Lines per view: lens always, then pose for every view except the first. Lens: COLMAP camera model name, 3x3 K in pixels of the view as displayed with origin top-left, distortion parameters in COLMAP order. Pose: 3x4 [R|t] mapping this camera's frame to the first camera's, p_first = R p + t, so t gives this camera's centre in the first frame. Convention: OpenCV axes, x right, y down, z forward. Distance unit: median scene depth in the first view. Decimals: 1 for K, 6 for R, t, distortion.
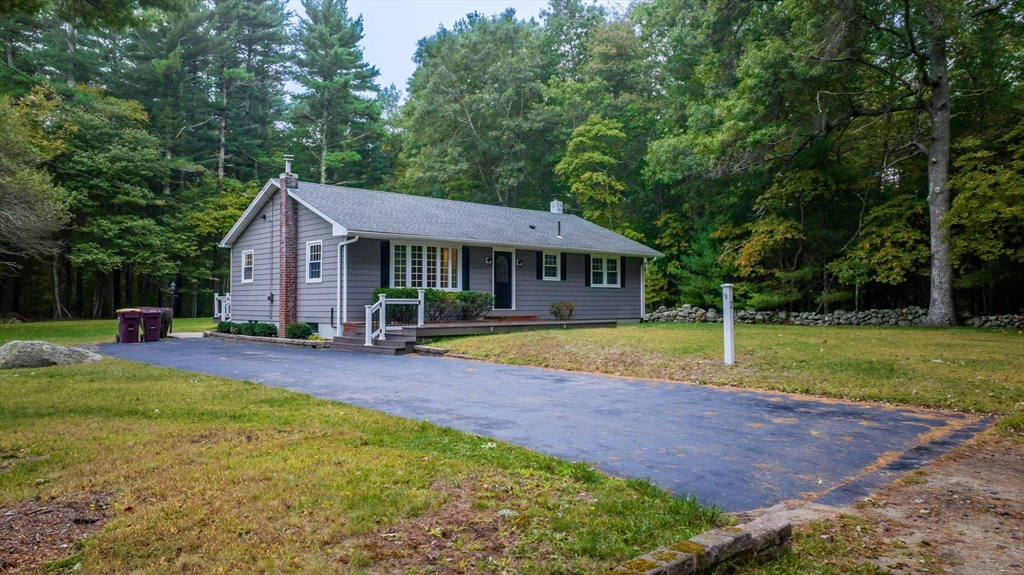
lens RADIAL K [[713.9, 0, 512.0], [0, 713.9, 287.5], [0, 0, 1]] dist [-0.009536, 0.001256]
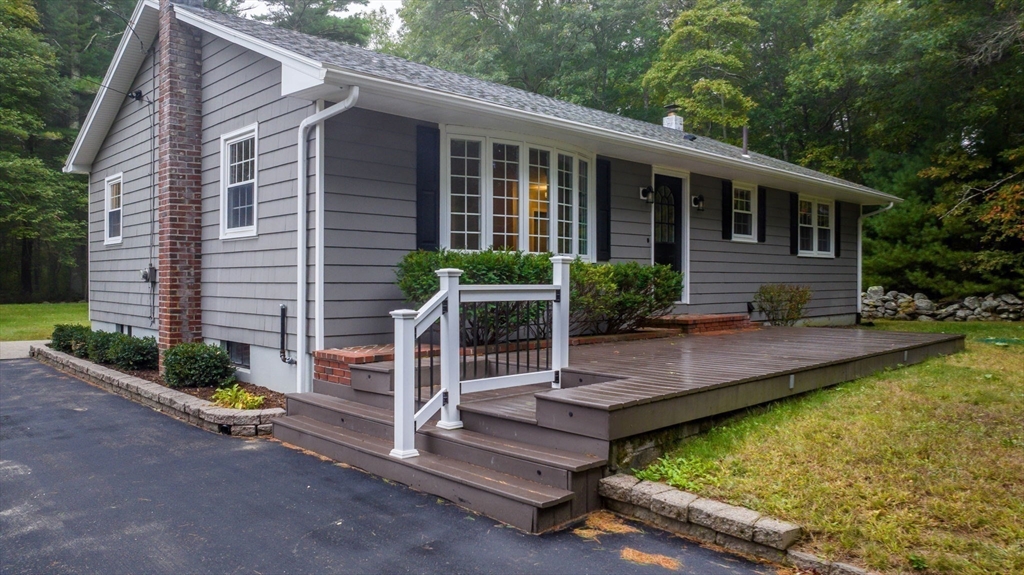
lens RADIAL K [[713.9, 0, 512.0], [0, 713.9, 287.5], [0, 0, 1]] dist [-0.009536, 0.001256]
pose [[0.999624, 0.001898, 0.027361, -0.136059], [-0.002850, 0.999390, 0.034801, 0.005631], [-0.027278, -0.034866, 0.999020, 0.591056]]
